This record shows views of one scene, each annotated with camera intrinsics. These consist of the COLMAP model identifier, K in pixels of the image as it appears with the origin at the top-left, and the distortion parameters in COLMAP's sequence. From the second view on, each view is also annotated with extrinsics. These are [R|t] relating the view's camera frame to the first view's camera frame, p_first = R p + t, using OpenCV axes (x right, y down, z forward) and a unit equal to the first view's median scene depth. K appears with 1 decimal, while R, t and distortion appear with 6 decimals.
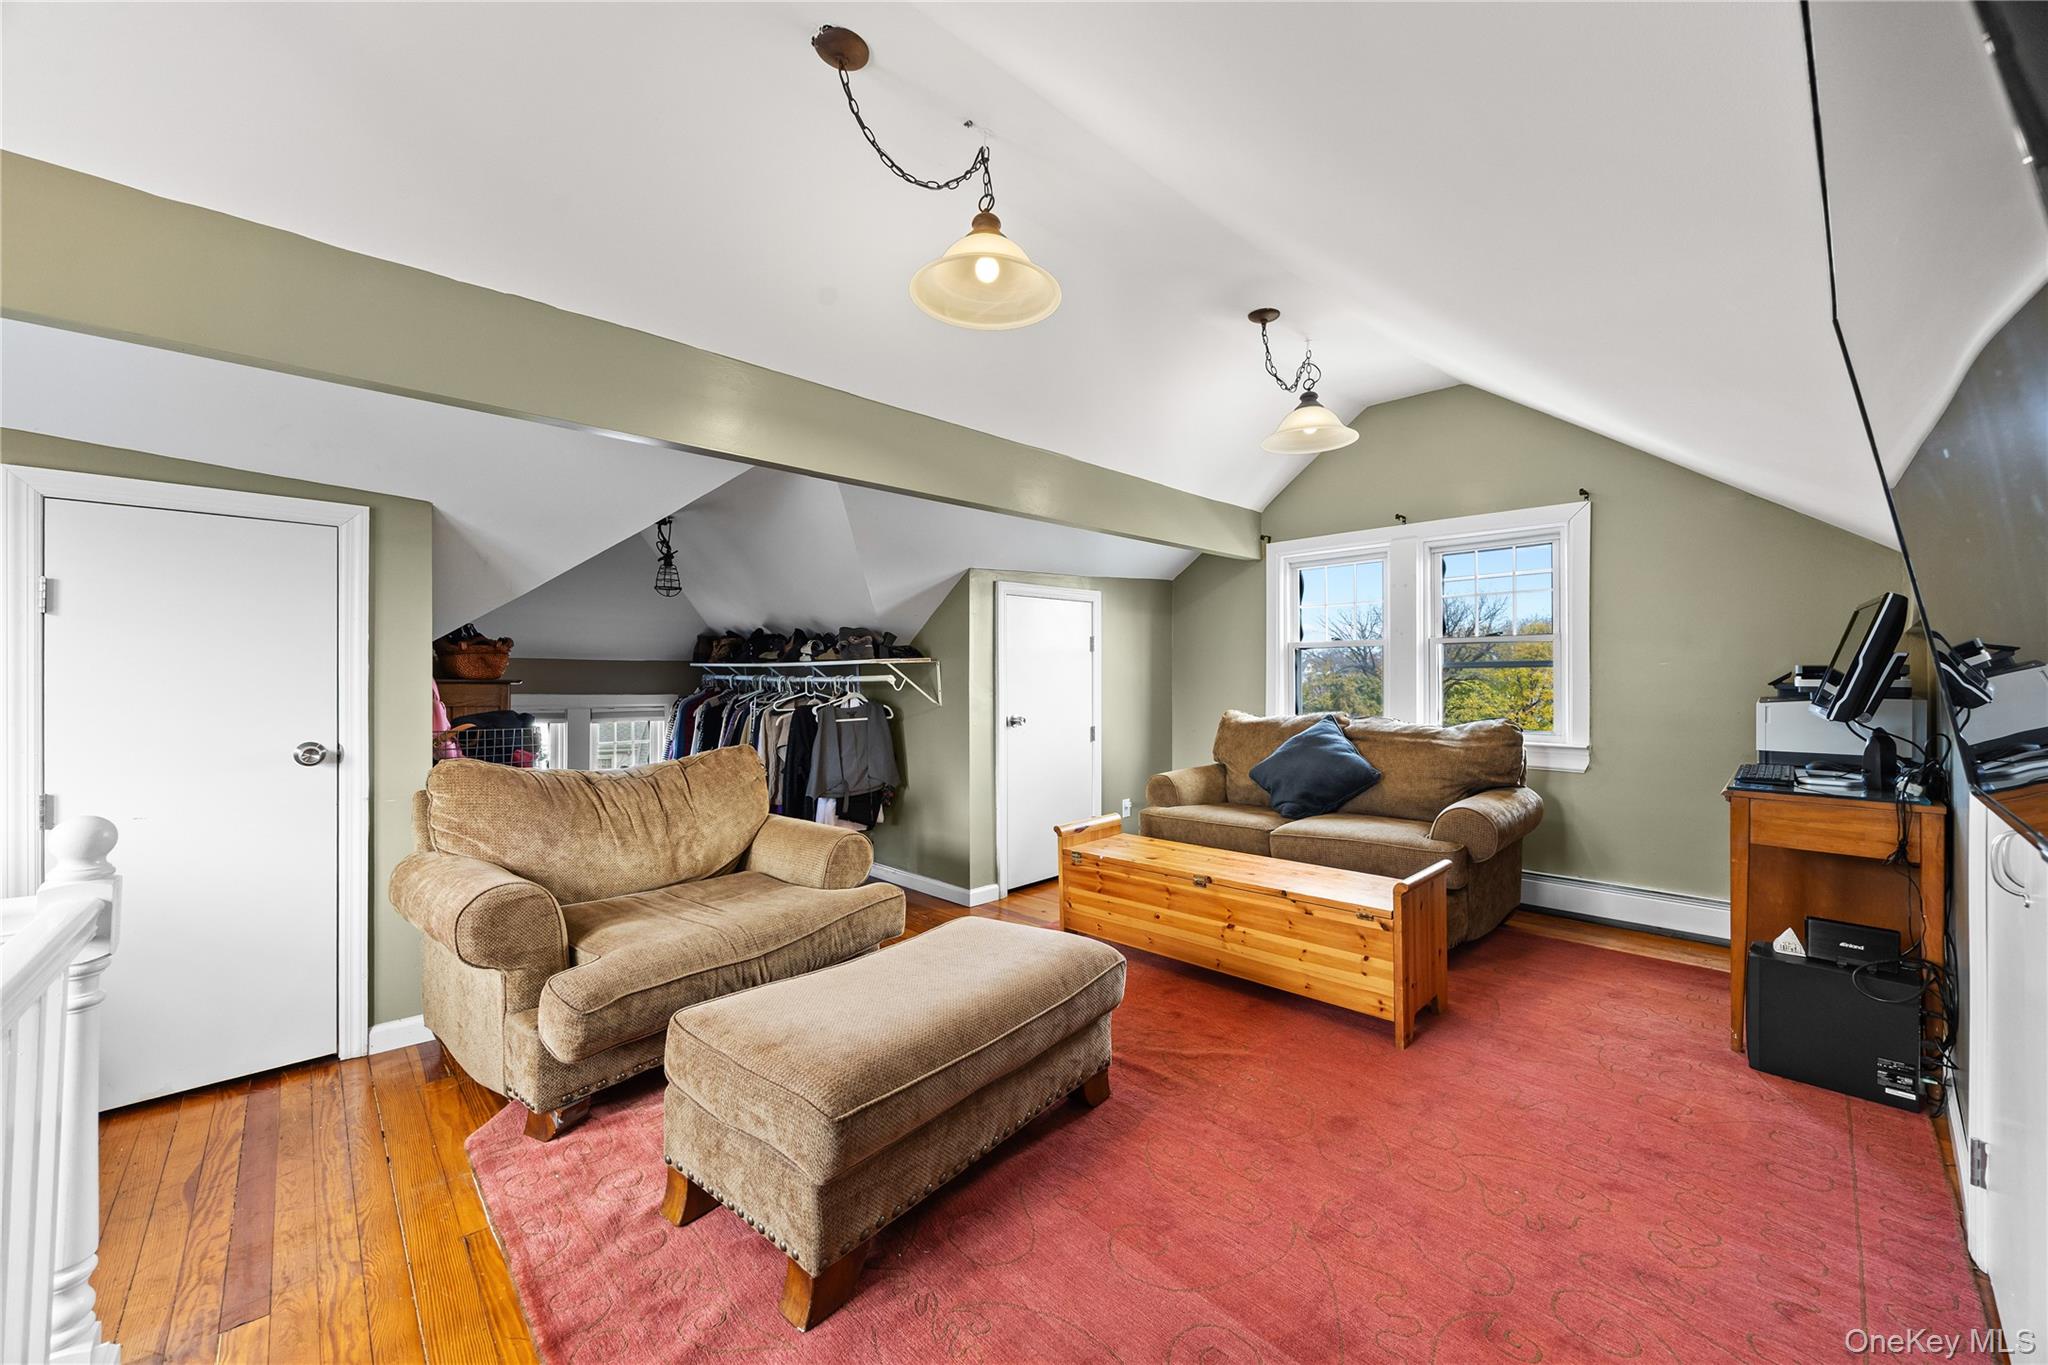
lens RADIAL K [[786.9, 0, 1025.3], [0, 786.9, 679.8], [0, 0, 1]] dist [0.002507, -0.000033]
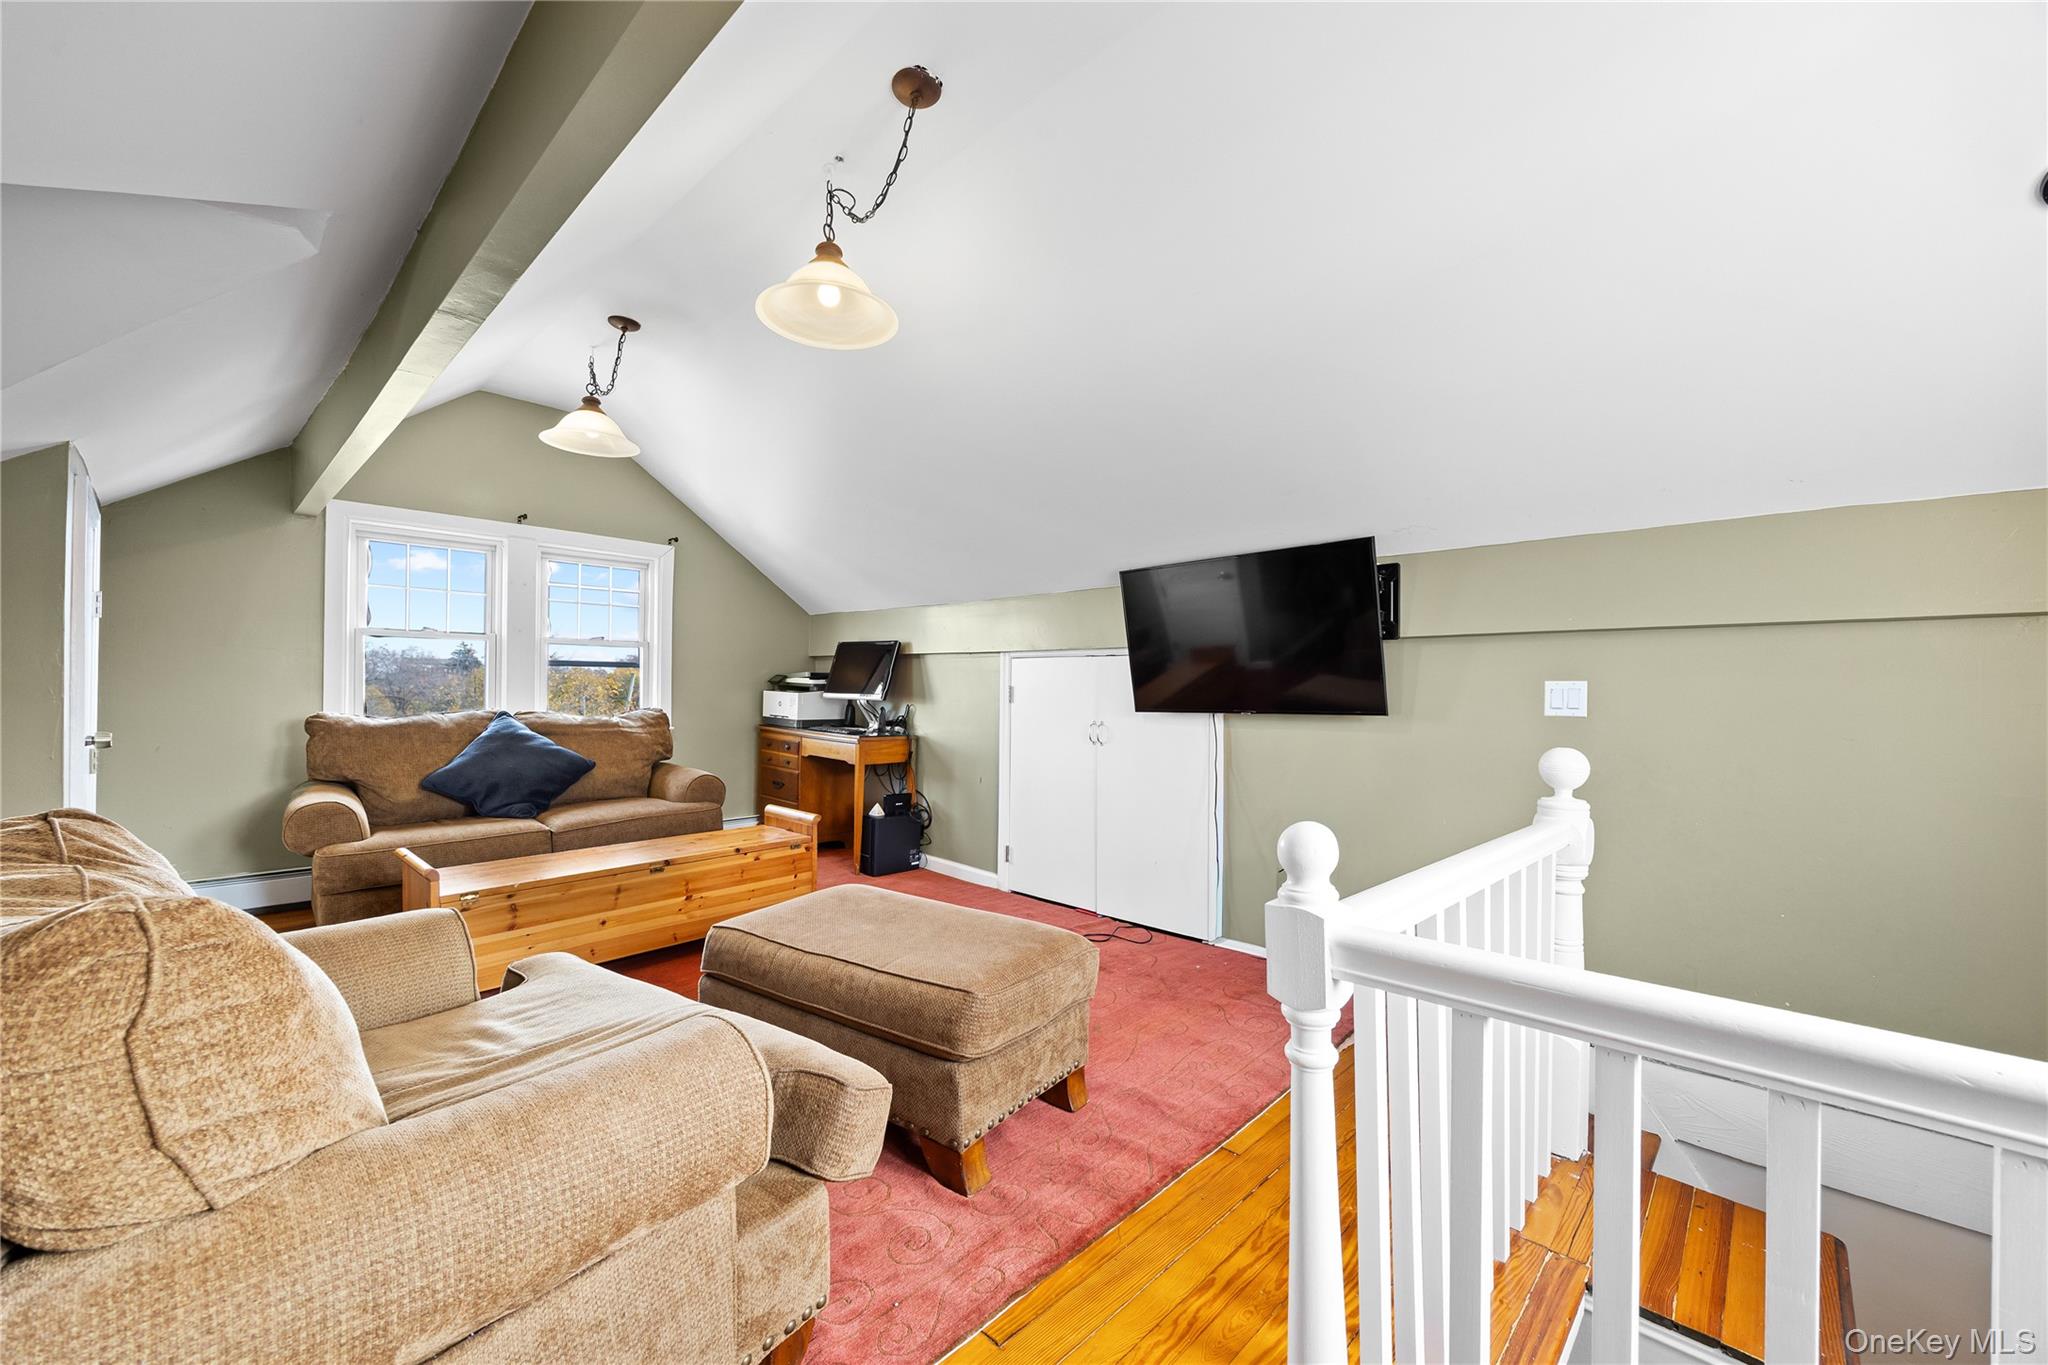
lens RADIAL K [[786.9, 0, 1025.6], [0, 786.9, 686.1], [0, 0, 1]] dist [0.002507, -0.000033]
pose [[-0.028239, 0.002322, 0.999598, -0.754235], [-0.006605, 0.999975, -0.002509, 0.015947], [-0.999579, -0.006673, -0.028223, 0.500257]]
